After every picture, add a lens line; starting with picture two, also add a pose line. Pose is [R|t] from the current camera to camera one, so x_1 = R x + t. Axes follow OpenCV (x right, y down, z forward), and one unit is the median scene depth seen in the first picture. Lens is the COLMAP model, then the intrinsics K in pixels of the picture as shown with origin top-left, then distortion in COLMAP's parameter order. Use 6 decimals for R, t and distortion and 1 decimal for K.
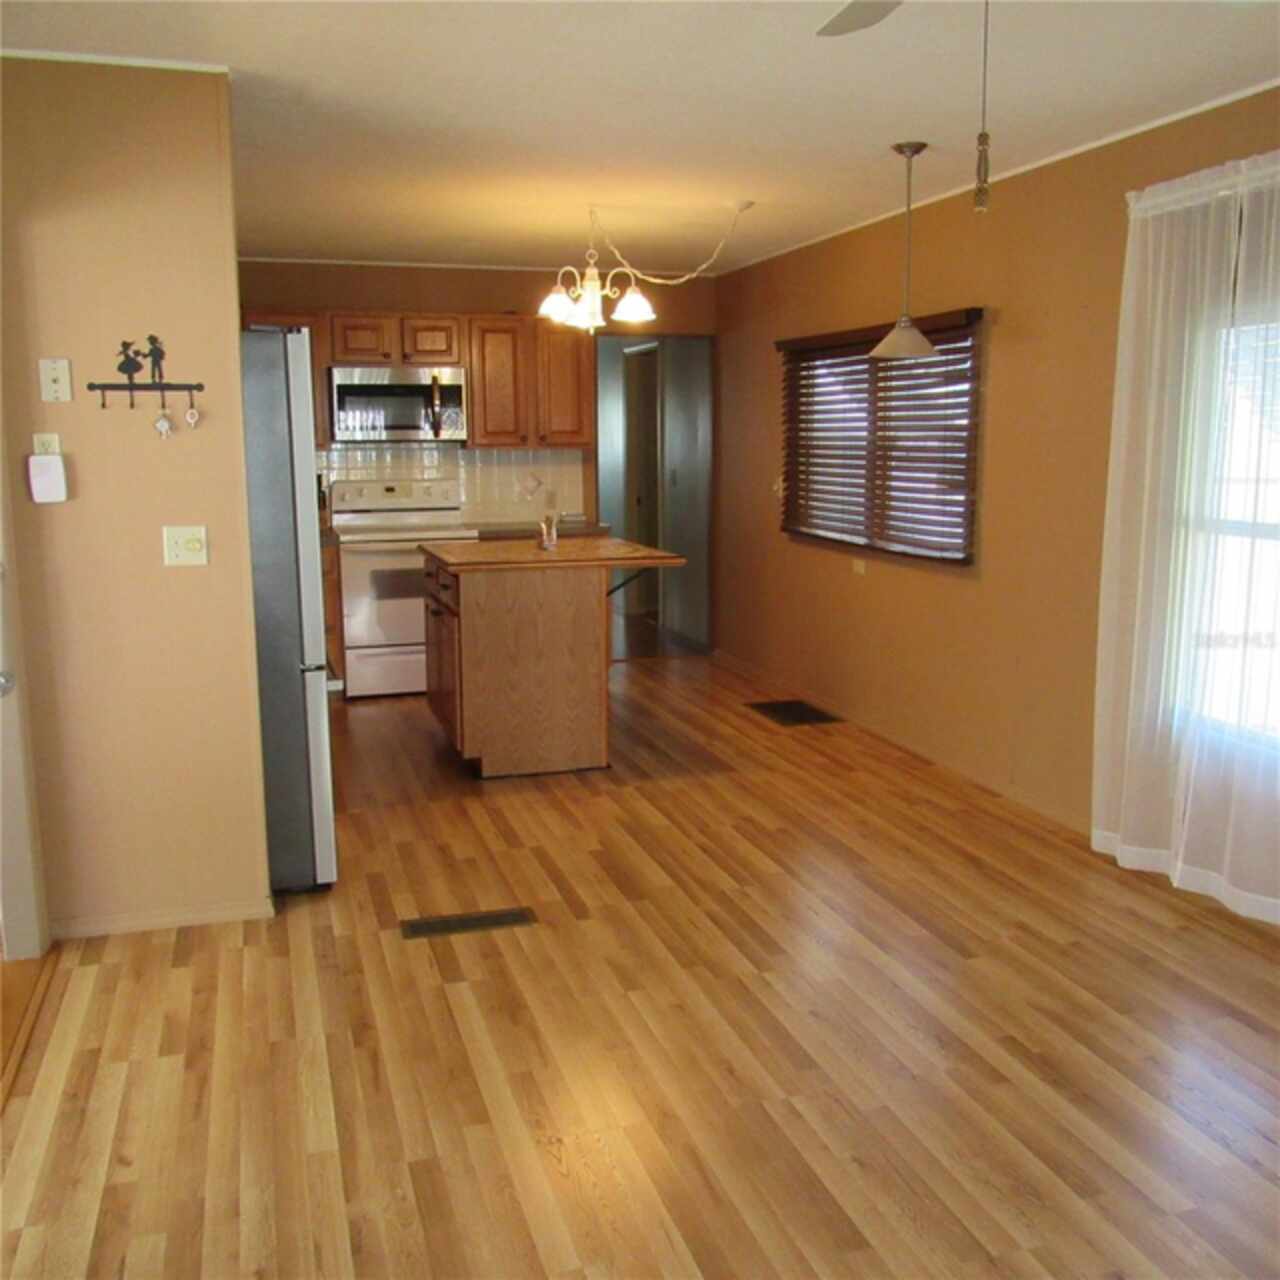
lens RADIAL K [[1216.8, 0, 640.0], [0, 1216.8, 640.0], [0, 0, 1]] dist [-0.032184, 0.017729]
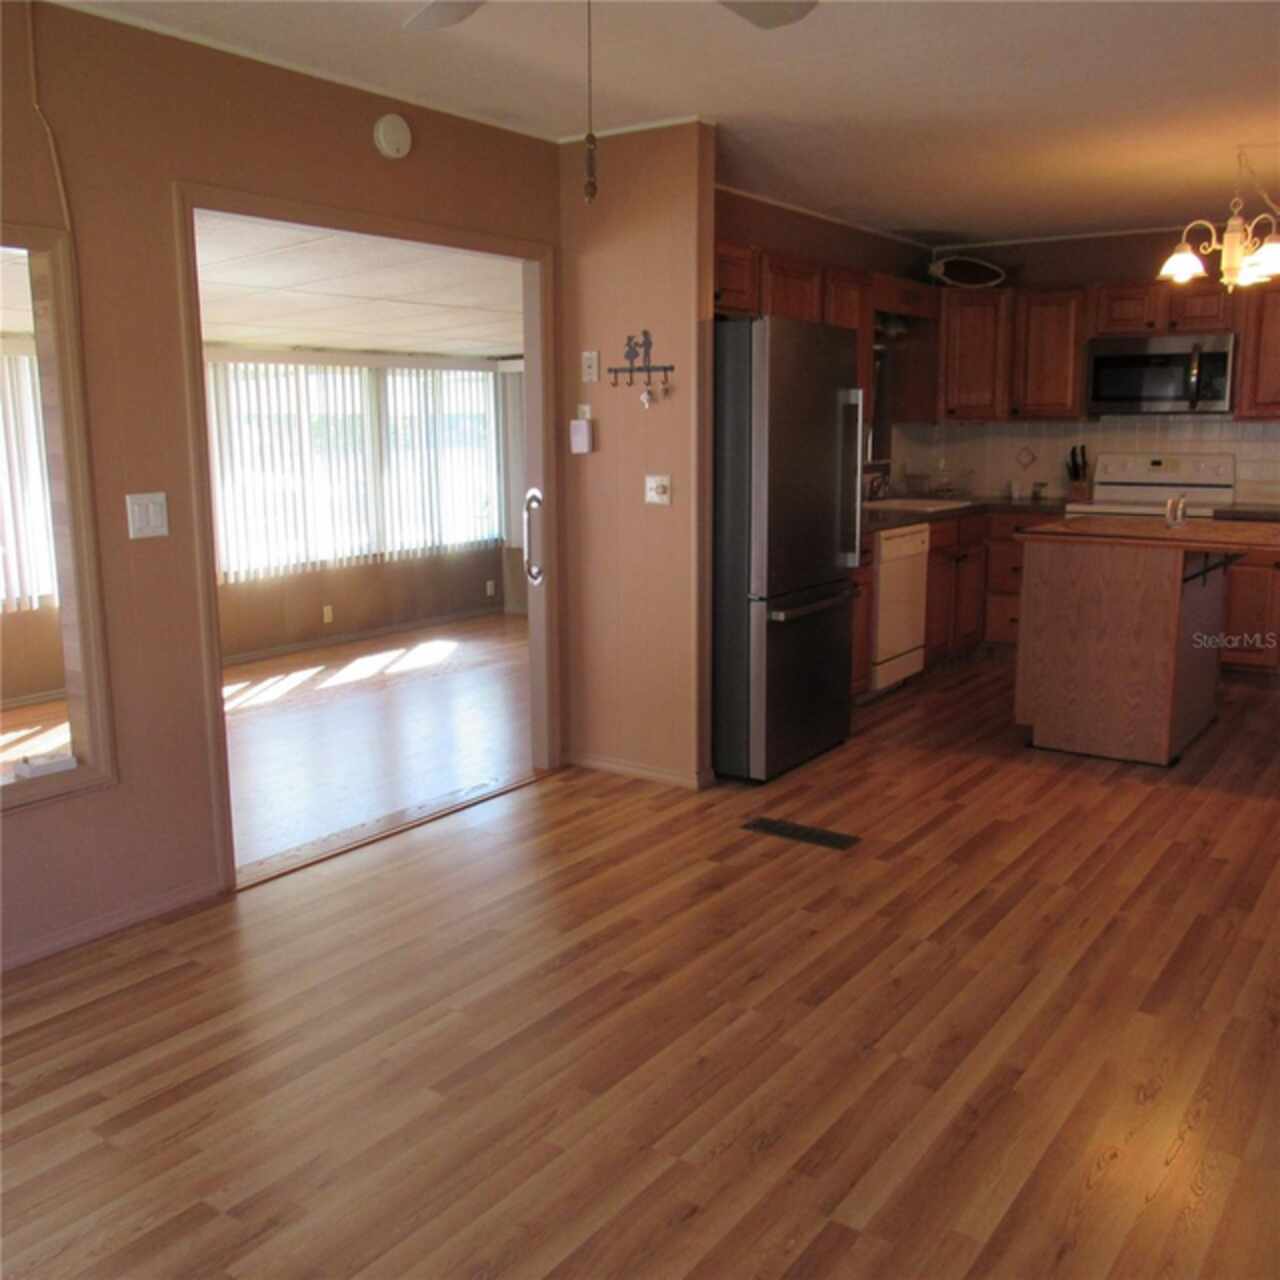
lens RADIAL K [[1216.8, 0, 640.0], [0, 1216.8, 640.0], [0, 0, 1]] dist [-0.032184, 0.017729]
pose [[0.606248, 0.141692, -0.782552, 0.532398], [-0.126740, 0.988638, 0.080820, -0.016322], [0.785112, 0.050183, 0.617317, 0.141411]]
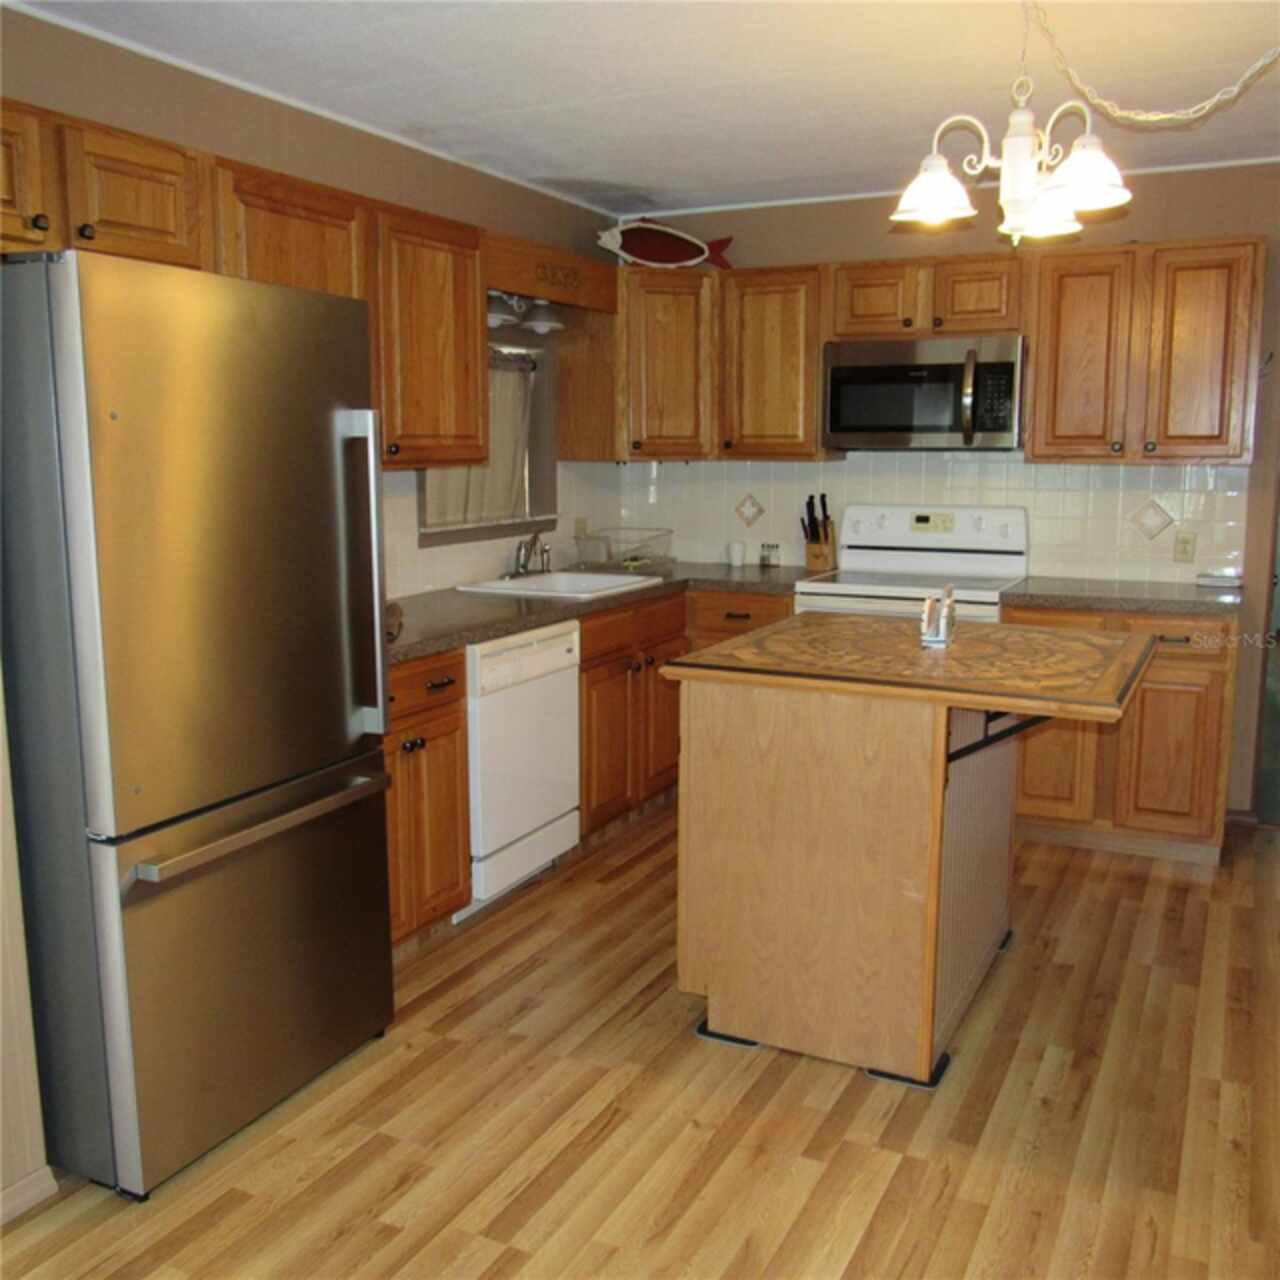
lens RADIAL K [[1195.6, 0, 639.1], [0, 1195.6, 643.5], [0, 0, 1]] dist [-0.046650, 0.005123]
pose [[0.714341, 0.119141, -0.689582, 0.258810], [-0.118385, 0.991772, 0.048715, -0.111561], [0.689712, 0.046837, 0.722568, 0.663125]]
